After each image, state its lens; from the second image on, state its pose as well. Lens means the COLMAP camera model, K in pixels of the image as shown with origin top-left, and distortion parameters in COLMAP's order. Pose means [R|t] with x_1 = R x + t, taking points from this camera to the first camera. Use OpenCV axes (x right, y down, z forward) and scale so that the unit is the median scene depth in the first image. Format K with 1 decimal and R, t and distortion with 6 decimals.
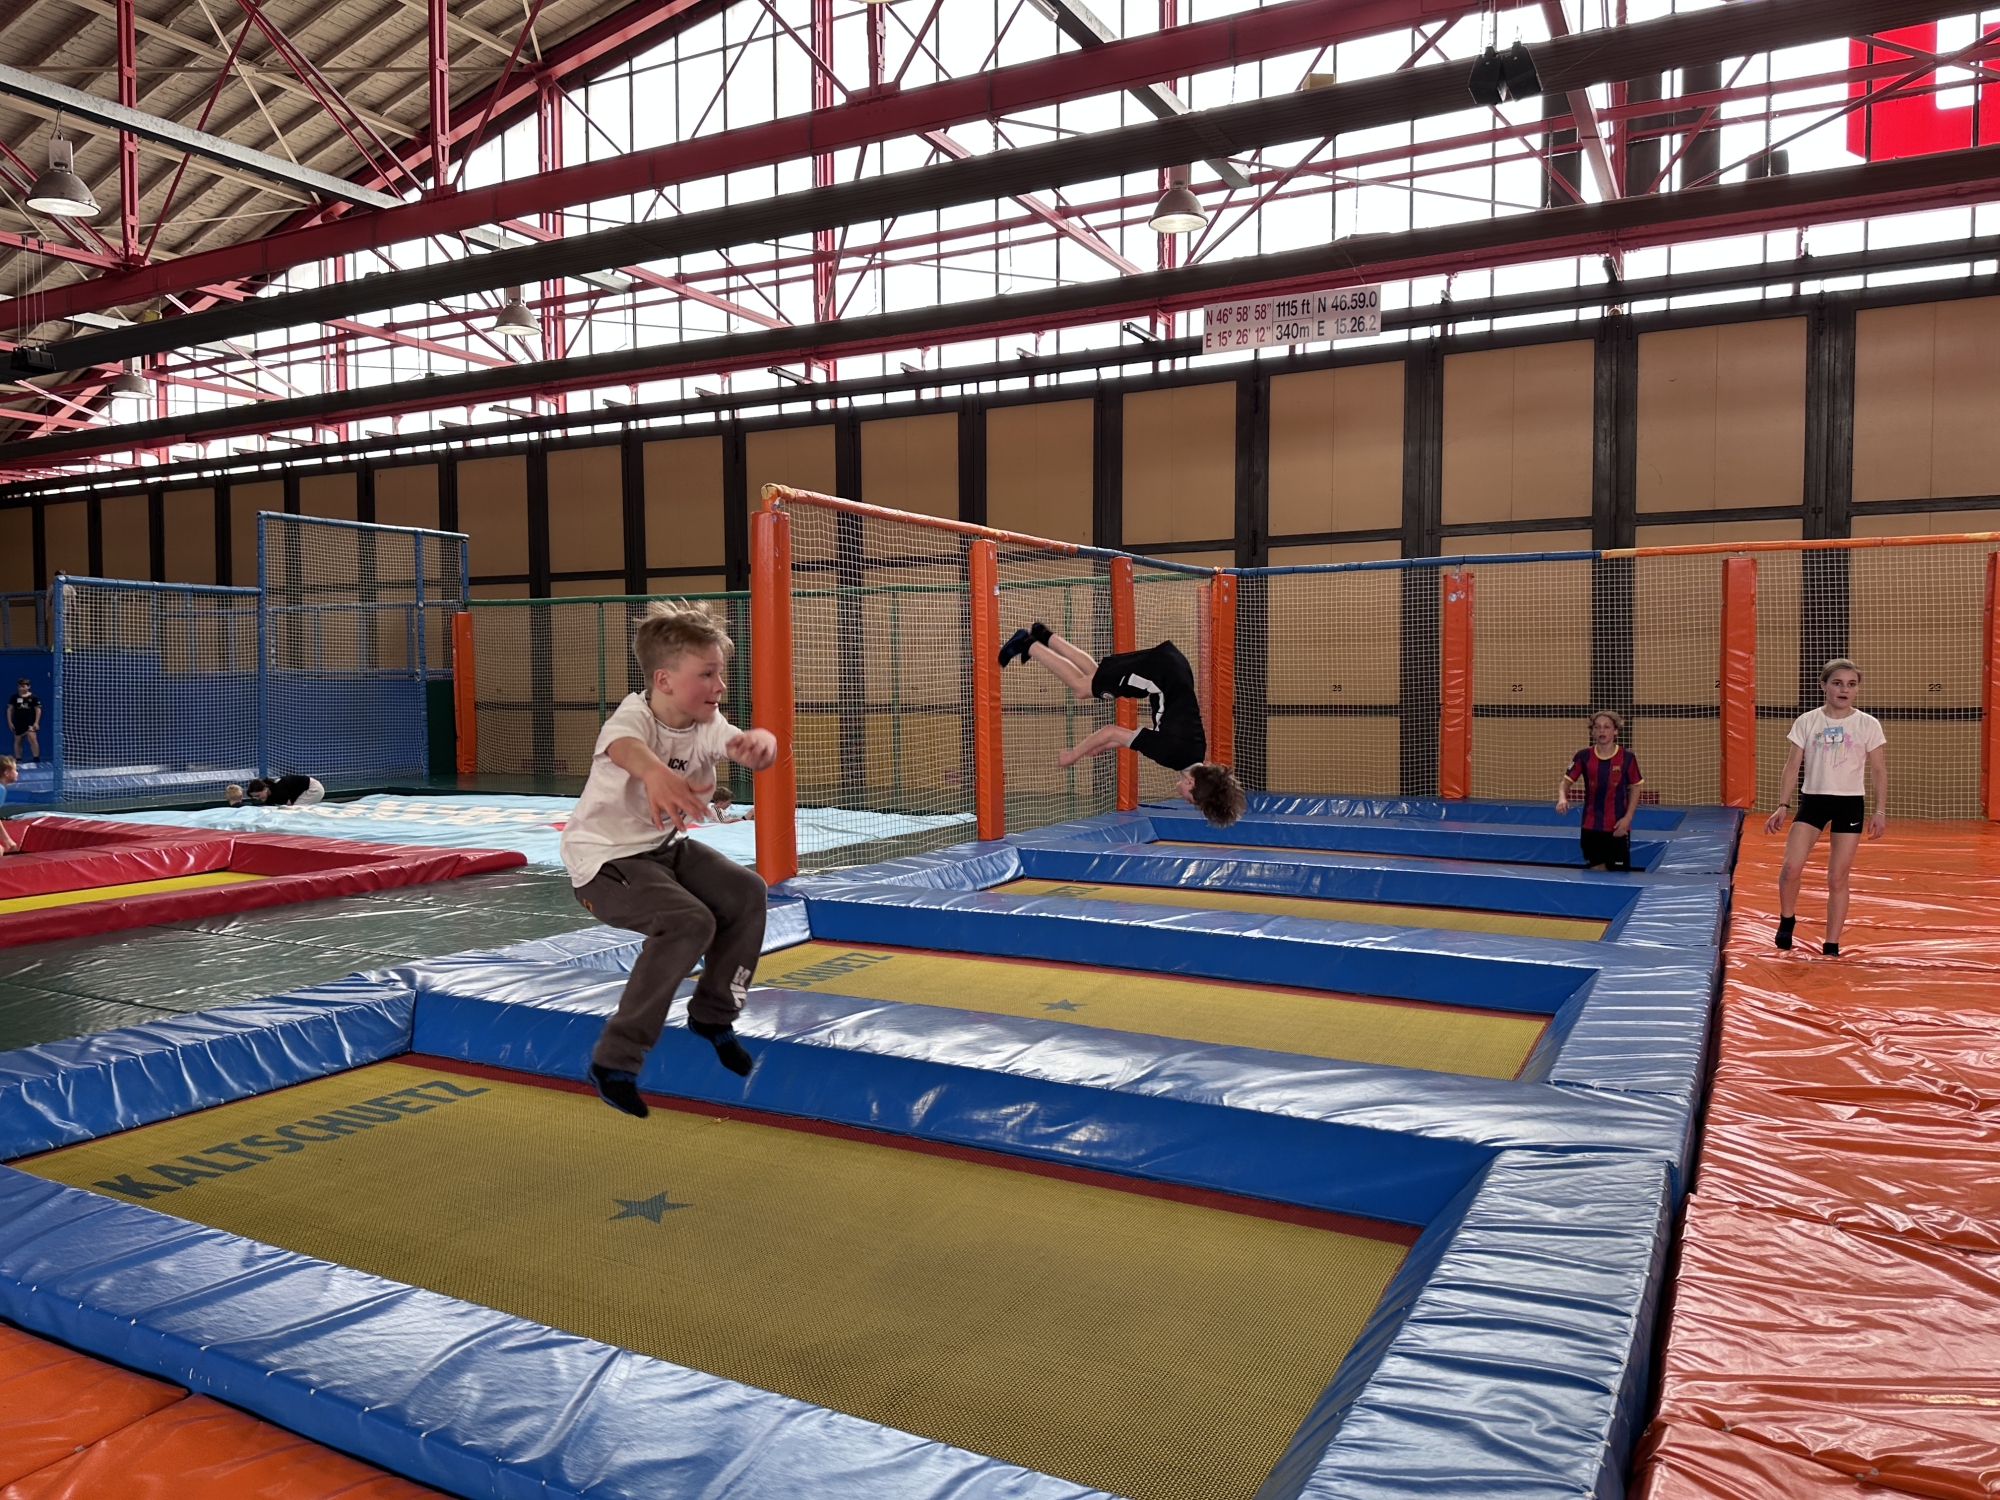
lens RADIAL K [[1398.3, 0, 993.2], [0, 1398.3, 755.1], [0, 0, 1]] dist [0.048216, -0.061358]
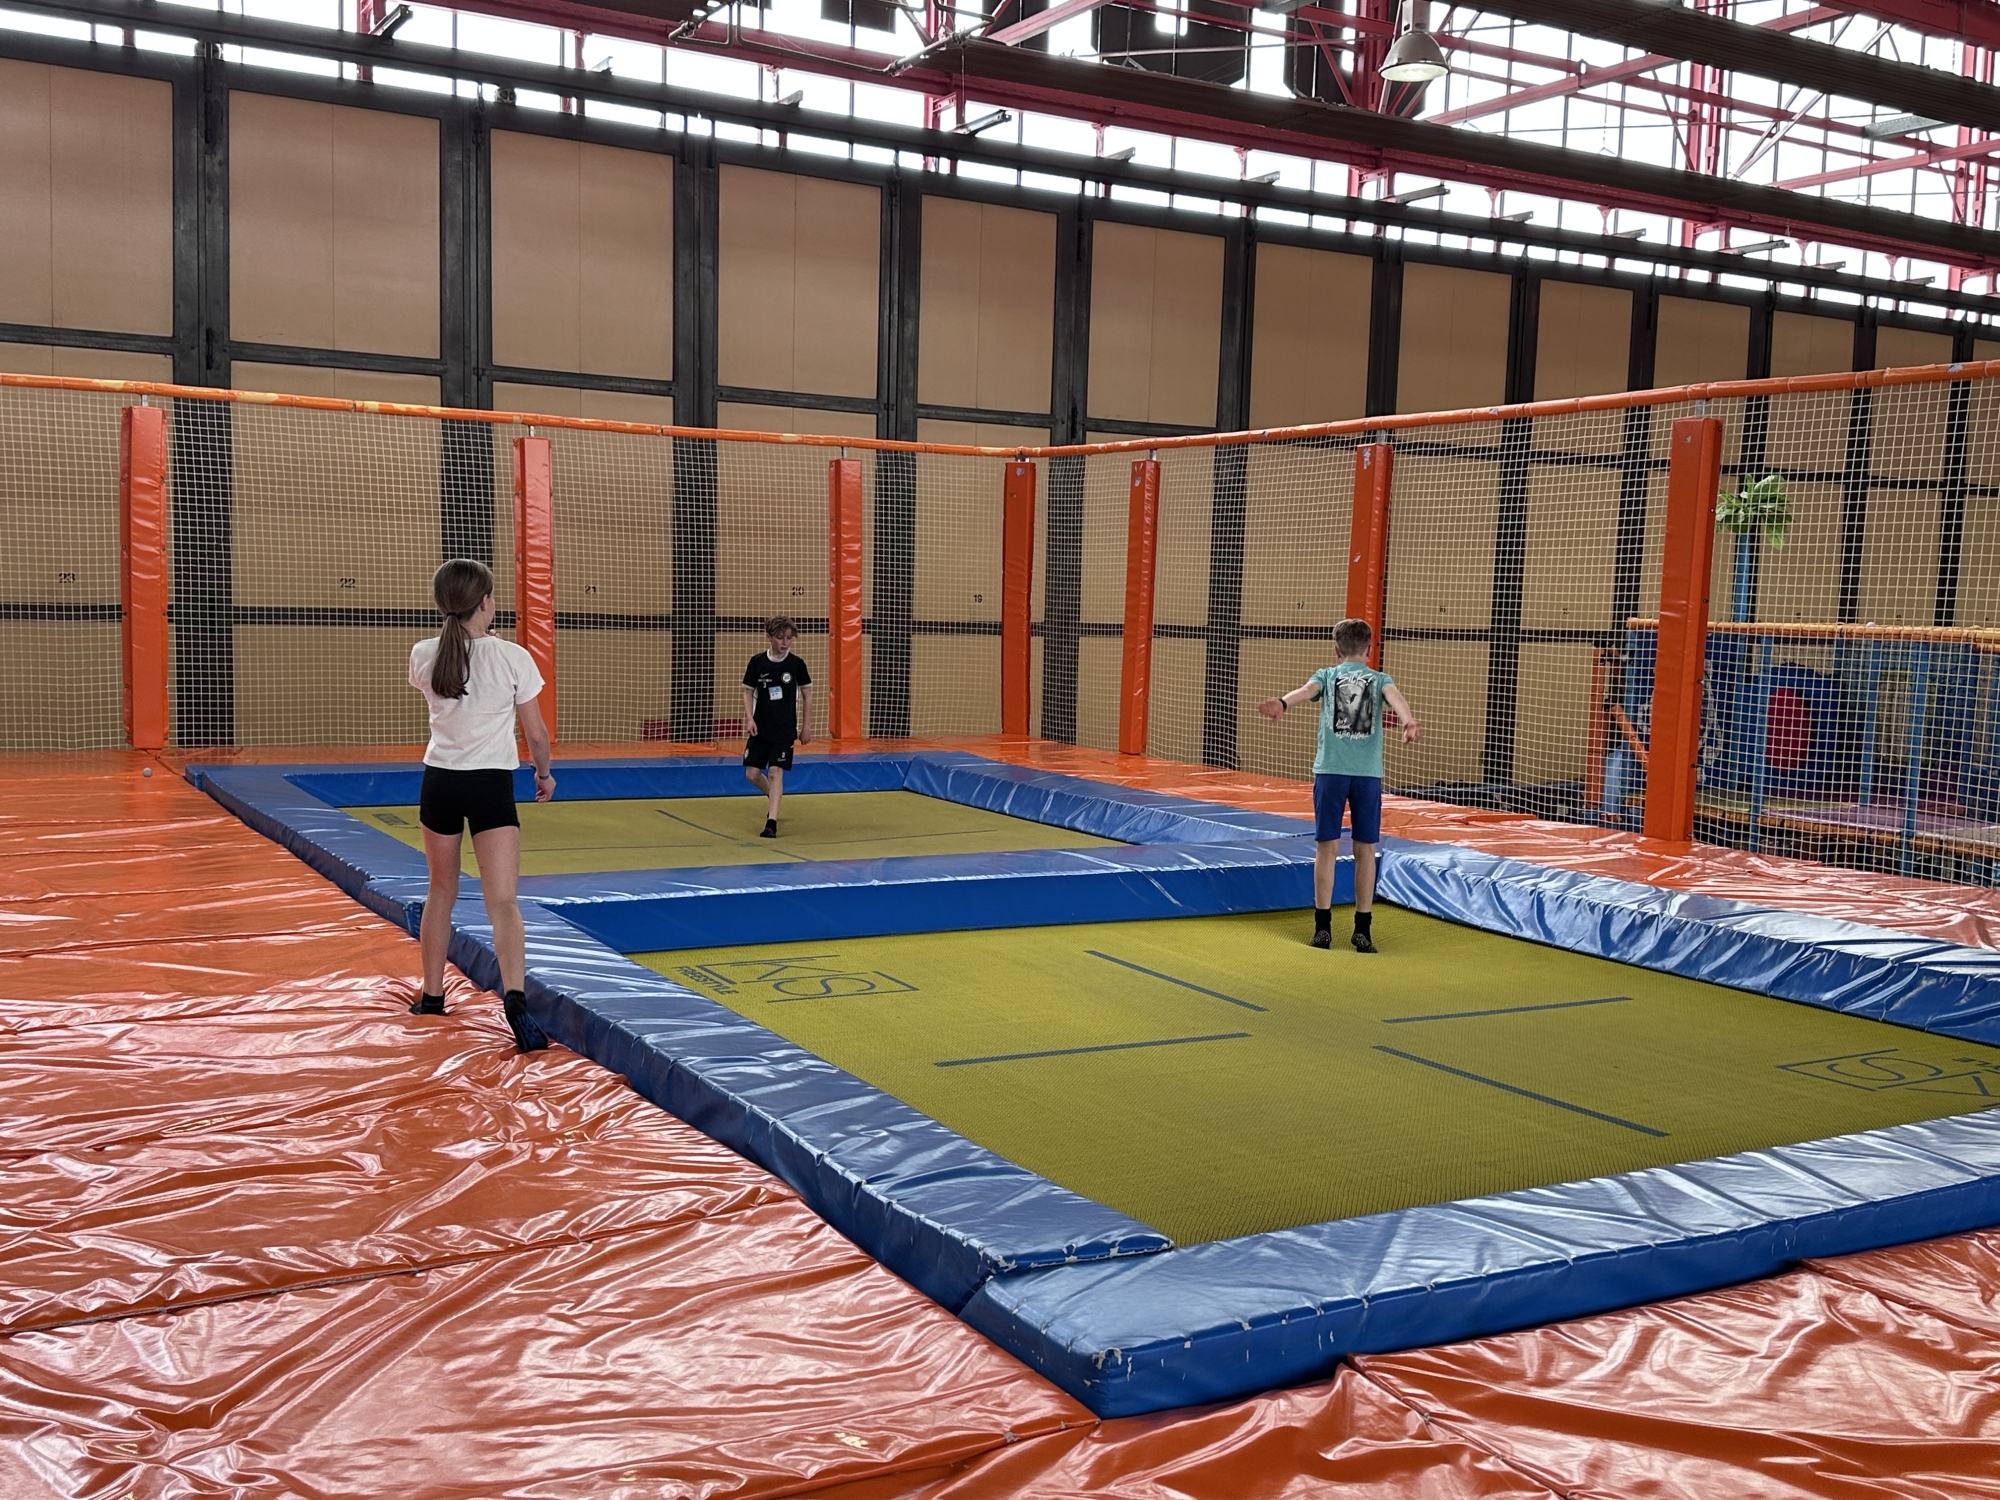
lens RADIAL K [[1946.7, 0, 1018.8], [0, 1946.7, 758.0], [0, 0, 1]] dist [0.111845, 0.000000]
pose [[0.531786, -0.051511, 0.845311, -0.944953], [0.013418, 0.998536, 0.052407, -0.020154], [-0.846772, -0.016527, 0.531699, 0.493692]]
